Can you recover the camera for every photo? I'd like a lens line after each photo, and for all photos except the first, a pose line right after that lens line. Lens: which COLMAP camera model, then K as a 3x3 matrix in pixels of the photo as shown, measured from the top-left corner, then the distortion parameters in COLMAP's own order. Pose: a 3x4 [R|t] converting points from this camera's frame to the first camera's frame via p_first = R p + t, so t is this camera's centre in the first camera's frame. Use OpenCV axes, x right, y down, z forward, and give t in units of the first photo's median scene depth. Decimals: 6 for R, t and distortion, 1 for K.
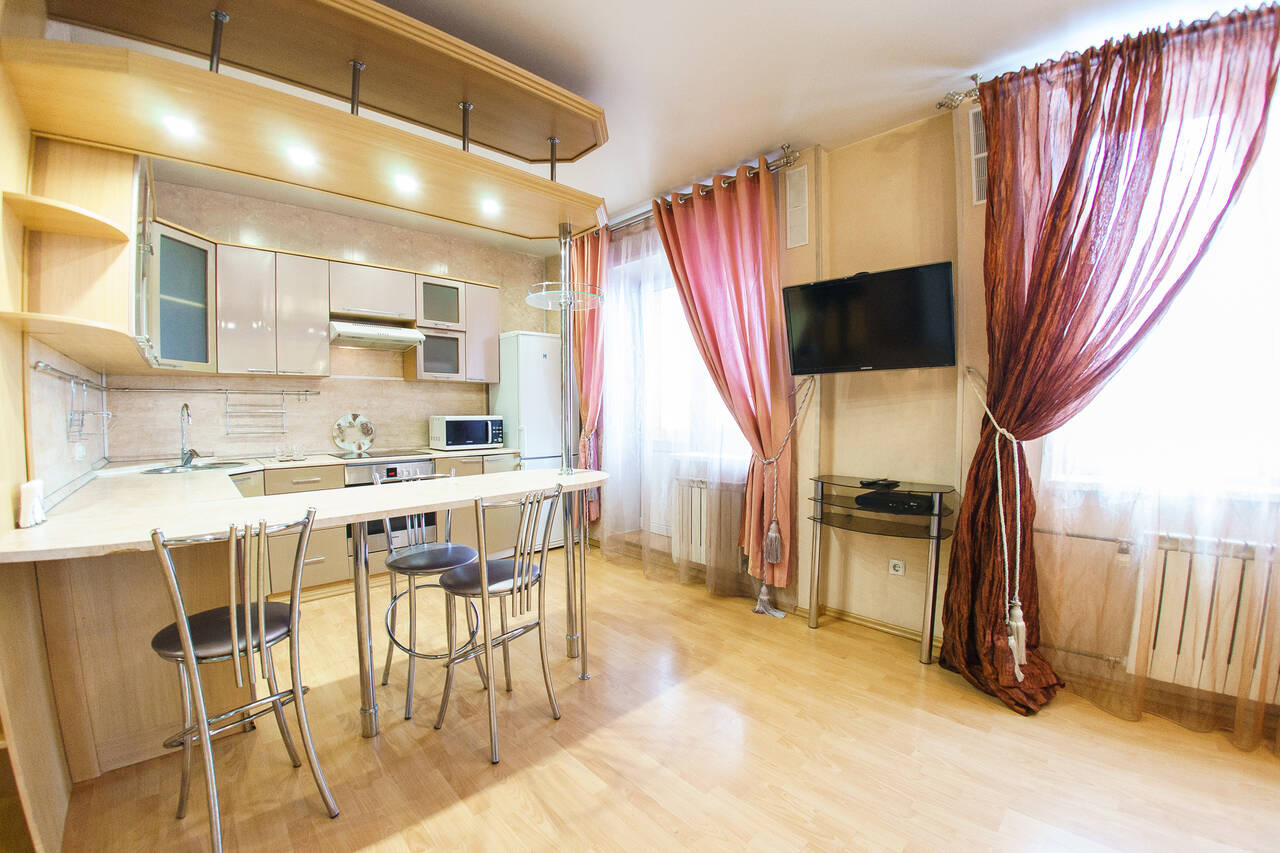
lens RADIAL K [[512.5, 0, 637.7], [0, 512.5, 429.1], [0, 0, 1]] dist [-0.070639, -0.000077]
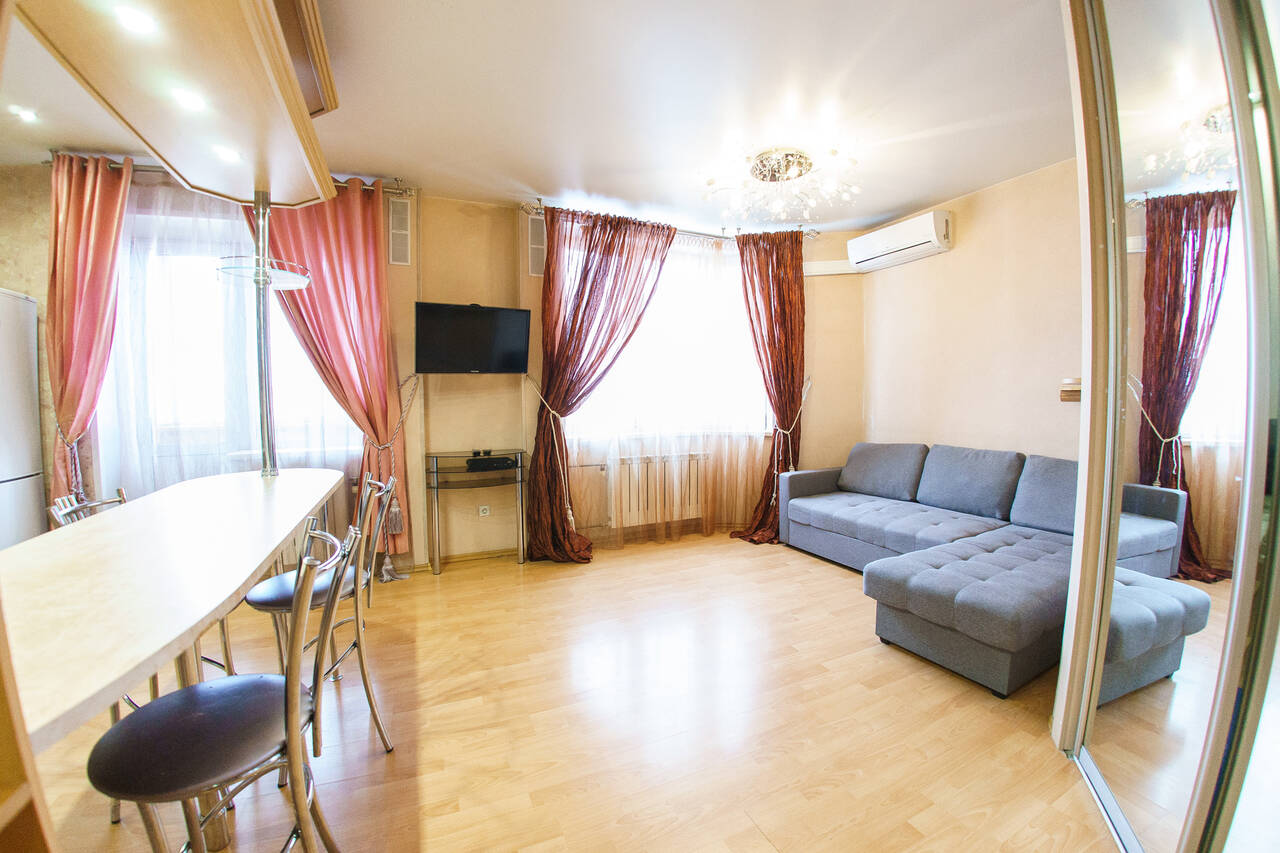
lens RADIAL K [[512.5, 0, 633.2], [0, 512.5, 418.2], [0, 0, 1]] dist [-0.070639, -0.000077]
pose [[0.312701, -0.034997, 0.949207, -0.657166], [0.043147, 0.998813, 0.022612, -0.002594], [-0.948871, 0.033884, 0.313840, 0.118502]]
